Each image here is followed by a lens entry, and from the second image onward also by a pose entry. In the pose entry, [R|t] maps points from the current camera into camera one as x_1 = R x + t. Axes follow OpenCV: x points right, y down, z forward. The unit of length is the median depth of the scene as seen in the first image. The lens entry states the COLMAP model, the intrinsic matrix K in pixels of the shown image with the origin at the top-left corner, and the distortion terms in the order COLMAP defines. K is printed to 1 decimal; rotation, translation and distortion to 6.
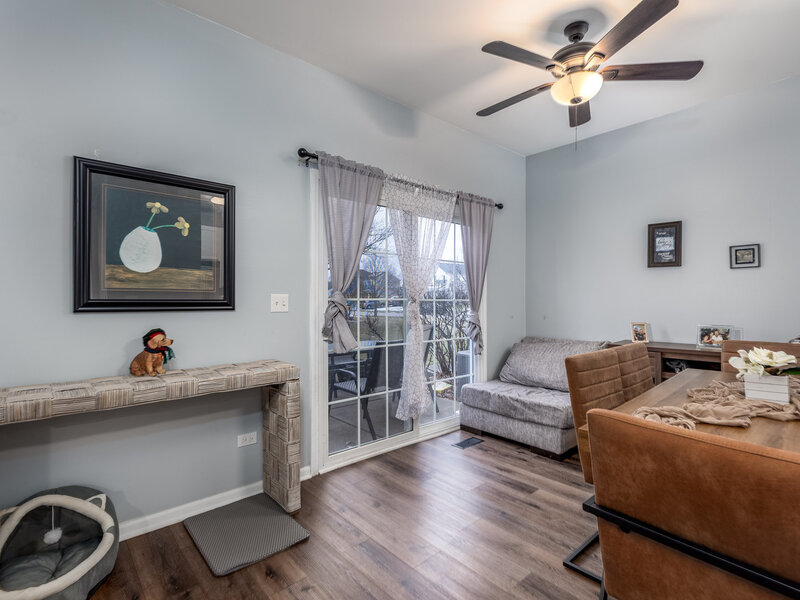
lens RADIAL K [[404.9, 0, 410.7], [0, 404.9, 298.8], [0, 0, 1]] dist [0.003765, 0.000681]
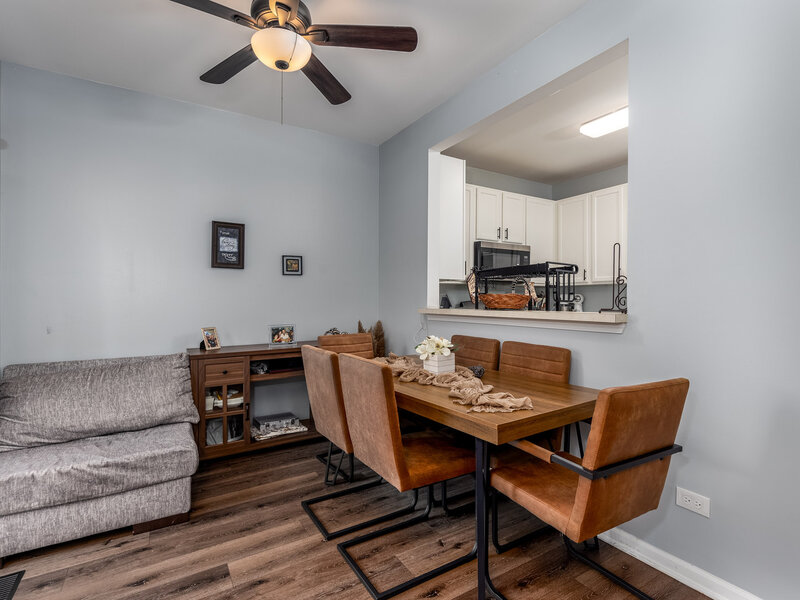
lens RADIAL K [[404.9, 0, 410.7], [0, 404.9, 298.8], [0, 0, 1]] dist [0.003765, 0.000681]
pose [[0.169358, 0.004901, 0.985542, -0.279376], [0.001287, 0.999986, -0.005194, 0.000043], [-0.985554, 0.002148, 0.169350, 0.448060]]
